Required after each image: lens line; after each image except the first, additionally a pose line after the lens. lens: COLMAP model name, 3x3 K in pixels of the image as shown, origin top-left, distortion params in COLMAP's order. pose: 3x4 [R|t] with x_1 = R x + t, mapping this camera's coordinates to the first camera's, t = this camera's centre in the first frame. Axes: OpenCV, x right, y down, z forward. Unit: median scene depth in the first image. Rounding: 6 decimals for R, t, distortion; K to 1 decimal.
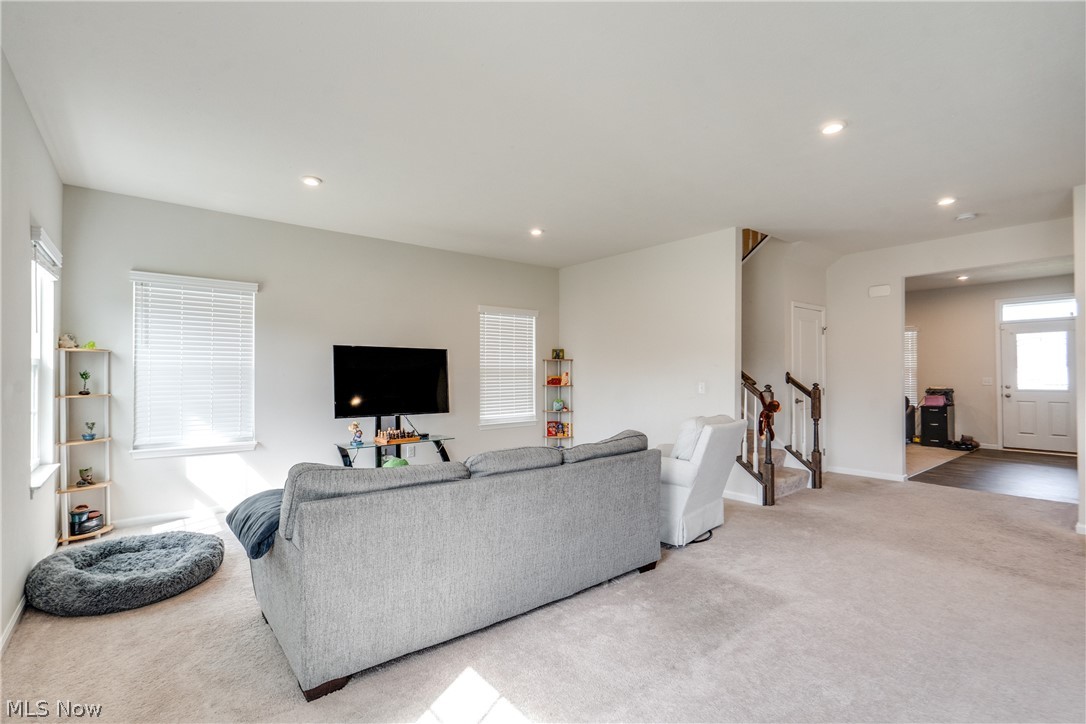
lens RADIAL K [[504.2, 0, 523.3], [0, 504.2, 368.1], [0, 0, 1]] dist [-0.012424, 0.002595]
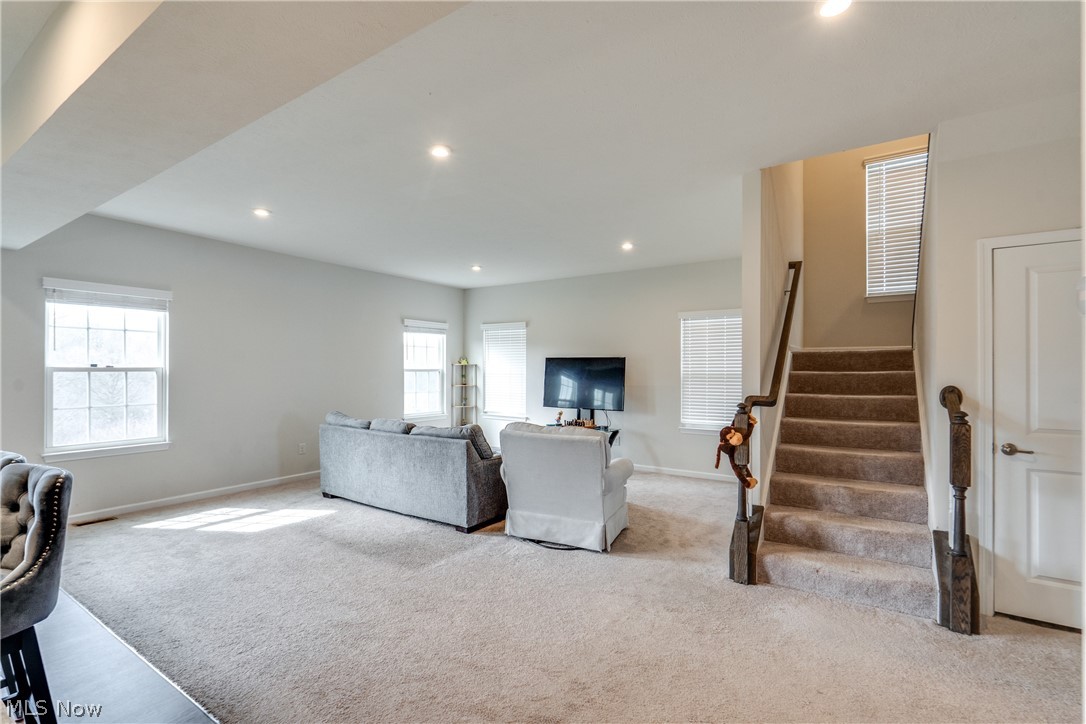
lens RADIAL K [[504.2, 0, 546.0], [0, 504.2, 370.3], [0, 0, 1]] dist [-0.012424, 0.002595]
pose [[0.299338, 0.004312, -0.954137, 1.018594], [0.004739, 0.999971, 0.006006, -0.016677], [0.954135, -0.006319, 0.299309, 0.528666]]
